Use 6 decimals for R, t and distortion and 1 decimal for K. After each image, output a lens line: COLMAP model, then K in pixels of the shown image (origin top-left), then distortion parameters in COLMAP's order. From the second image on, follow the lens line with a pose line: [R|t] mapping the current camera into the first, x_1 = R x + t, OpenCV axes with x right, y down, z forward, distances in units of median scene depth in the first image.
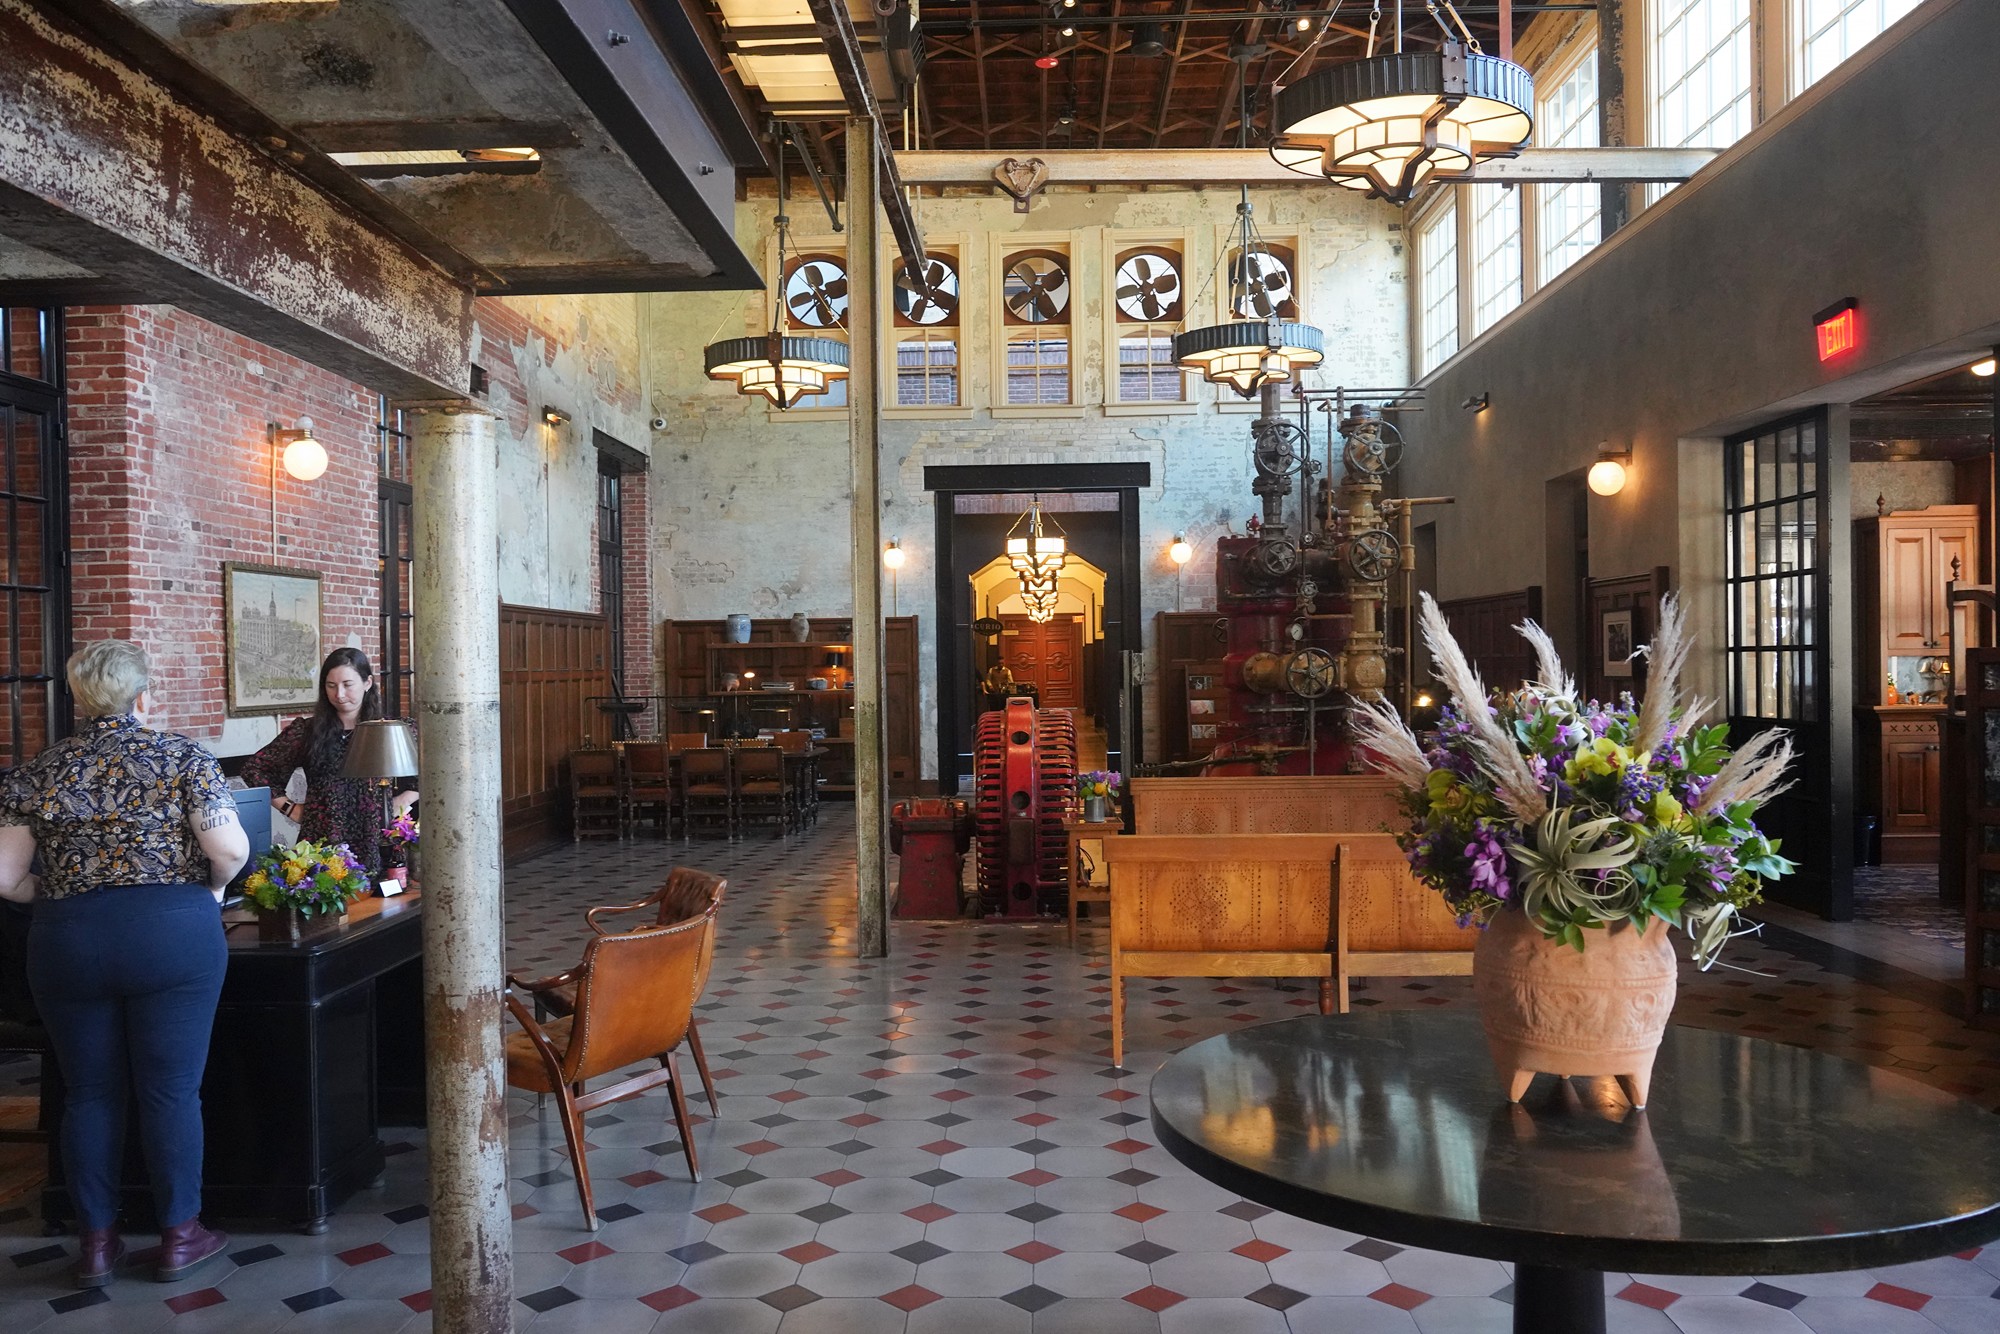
lens RADIAL K [[1550.8, 0, 1000.0], [0, 1550.8, 667.0], [0, 0, 1]] dist [-0.021006, 0.011654]
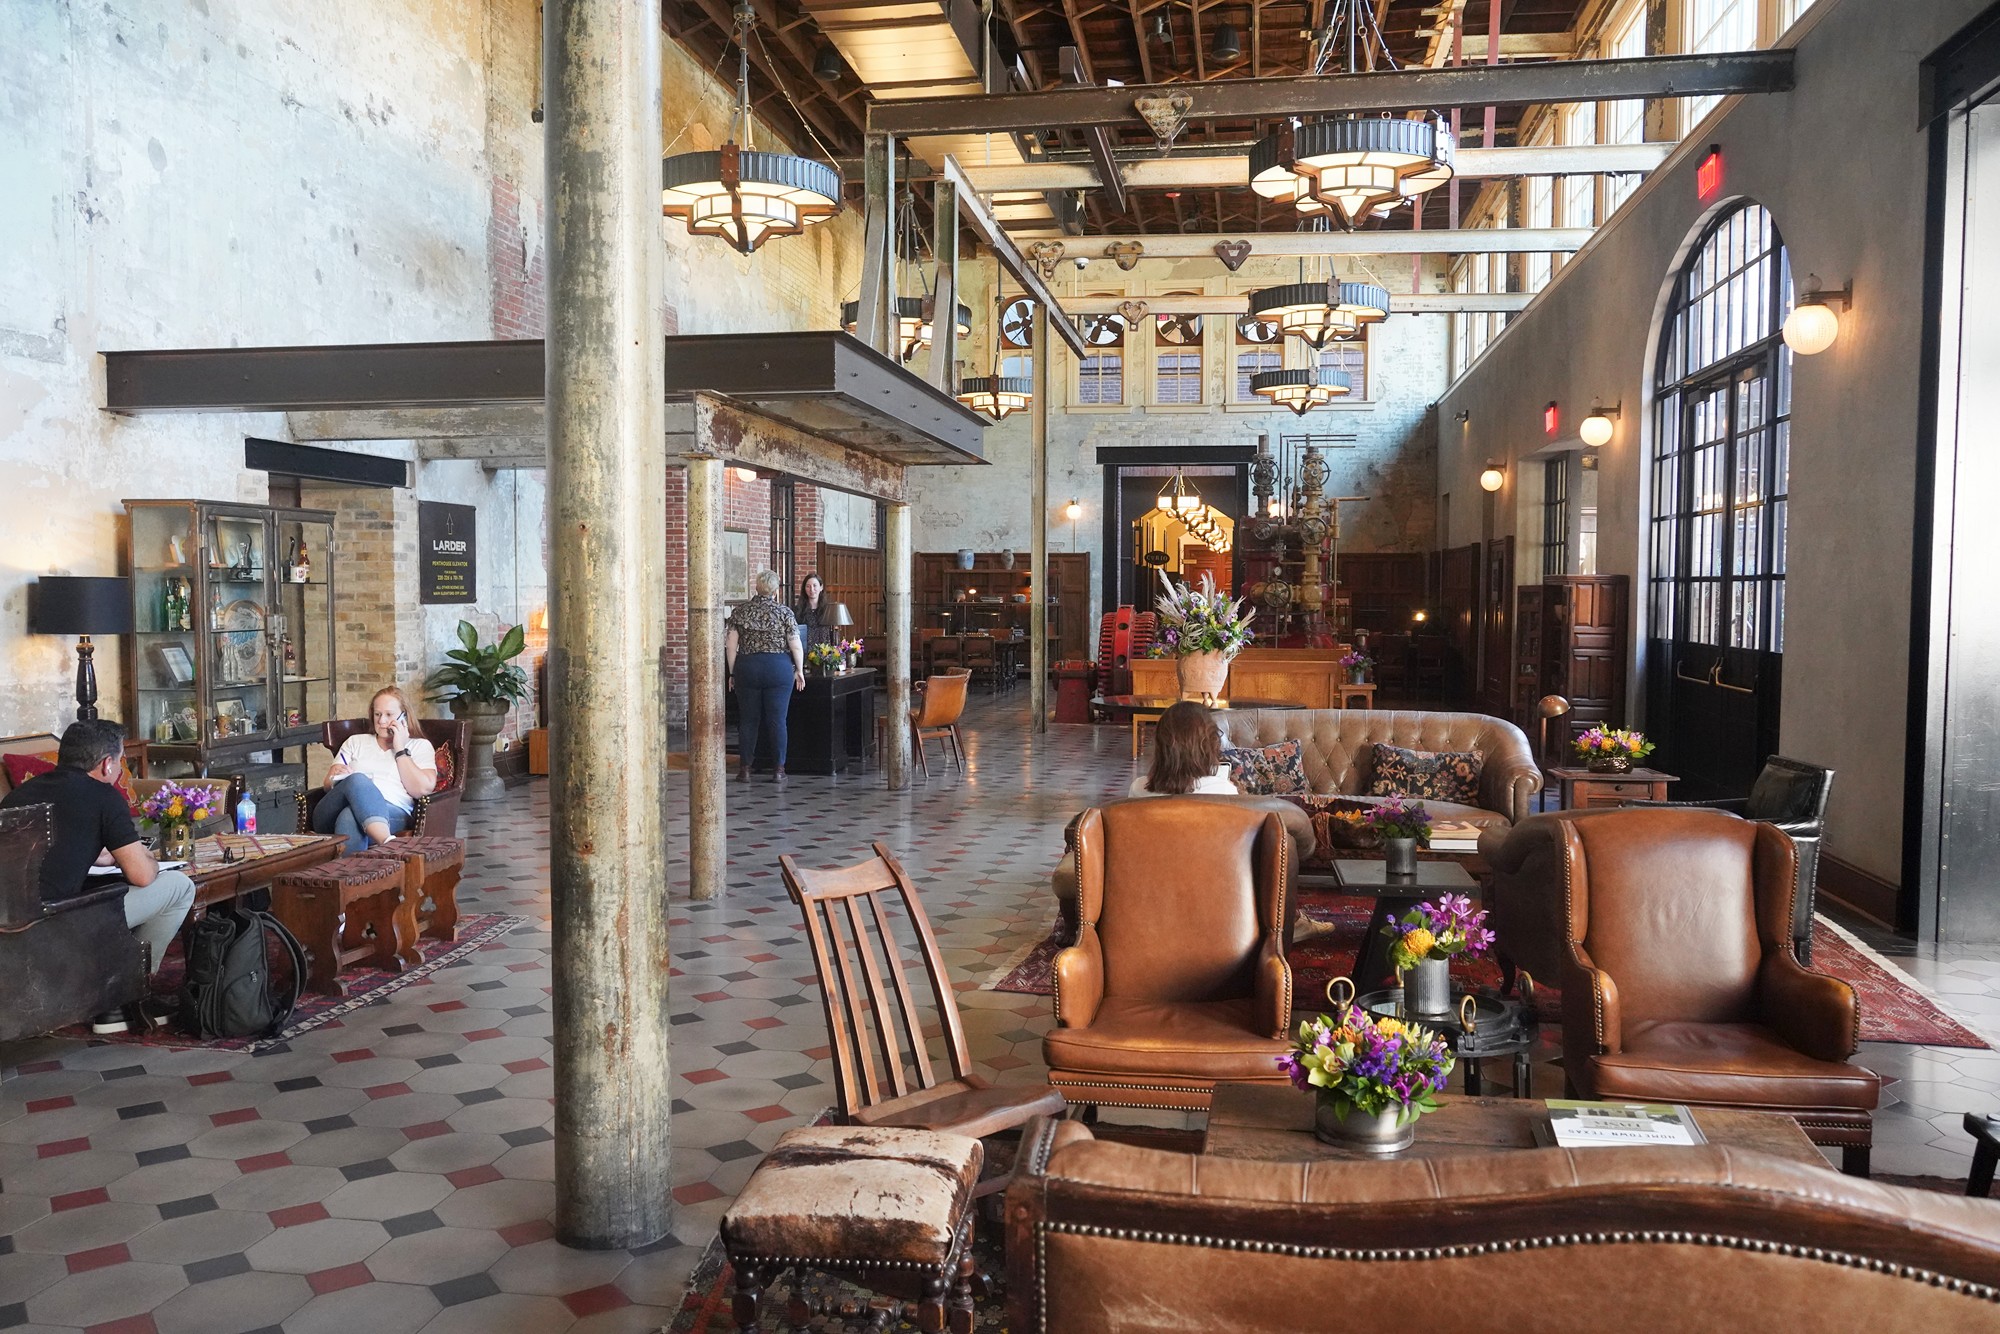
lens RADIAL K [[1550.8, 0, 1000.0], [0, 1550.8, 667.0], [0, 0, 1]] dist [-0.021006, 0.011654]
pose [[0.990568, 0.025582, -0.134613, 0.060679], [-0.018941, 0.998550, 0.050386, 0.002144], [0.135707, -0.047361, 0.989616, -0.433930]]
